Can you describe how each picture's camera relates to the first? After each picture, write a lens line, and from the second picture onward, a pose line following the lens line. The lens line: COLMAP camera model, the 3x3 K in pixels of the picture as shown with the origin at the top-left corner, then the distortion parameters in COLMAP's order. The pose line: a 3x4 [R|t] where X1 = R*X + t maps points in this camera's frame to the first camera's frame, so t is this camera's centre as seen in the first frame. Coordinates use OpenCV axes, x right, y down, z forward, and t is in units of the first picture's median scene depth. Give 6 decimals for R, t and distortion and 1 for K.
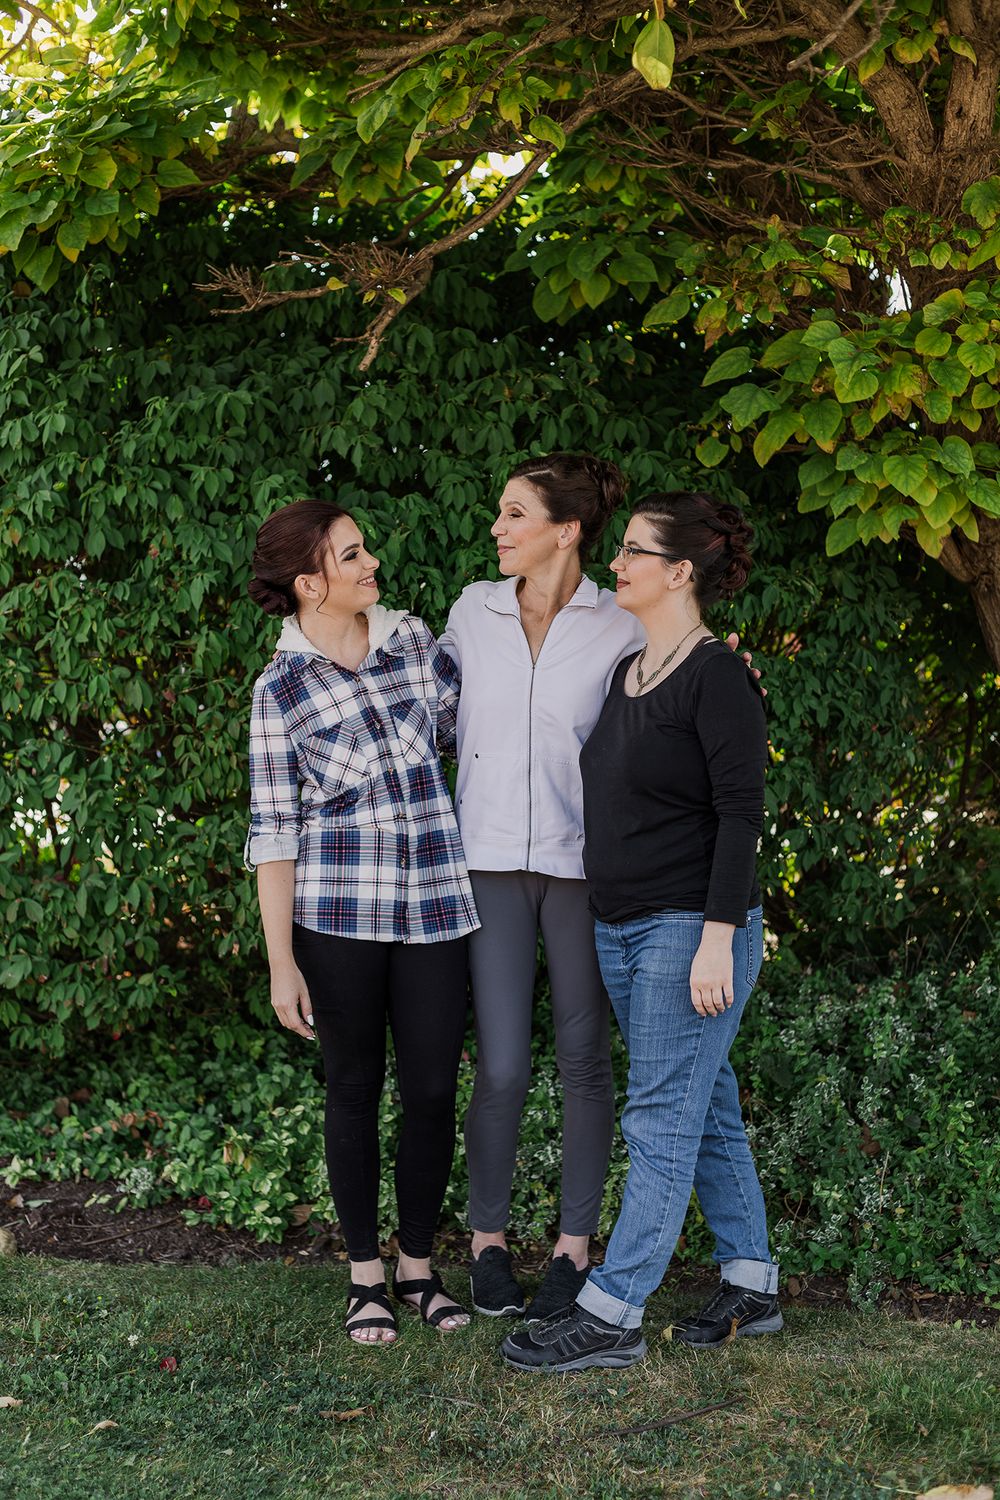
lens RADIAL K [[2112.9, 0, 499.1], [0, 2112.9, 738.9], [0, 0, 1]] dist [0.012649, -0.067792]
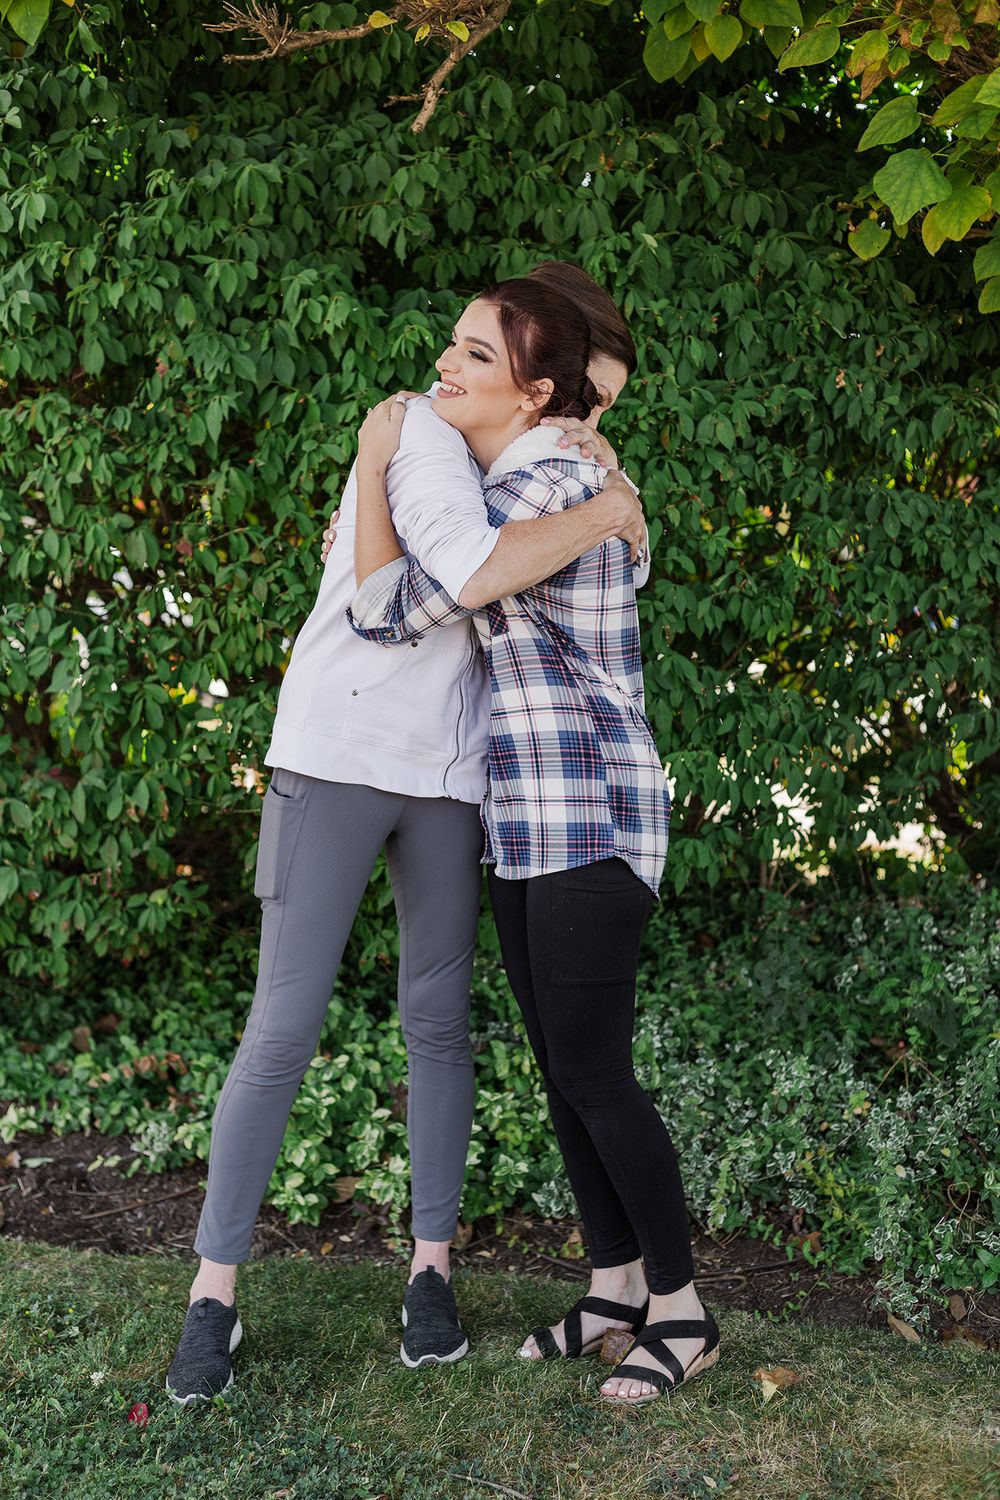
lens RADIAL K [[2112.9, 0, 499.1], [0, 2112.9, 738.9], [0, 0, 1]] dist [0.012649, -0.067792]
pose [[0.996873, 0.005506, -0.078832, 0.028097], [-0.000020, 0.997587, 0.069427, -0.004148], [0.079024, -0.069208, 0.994467, 0.203802]]
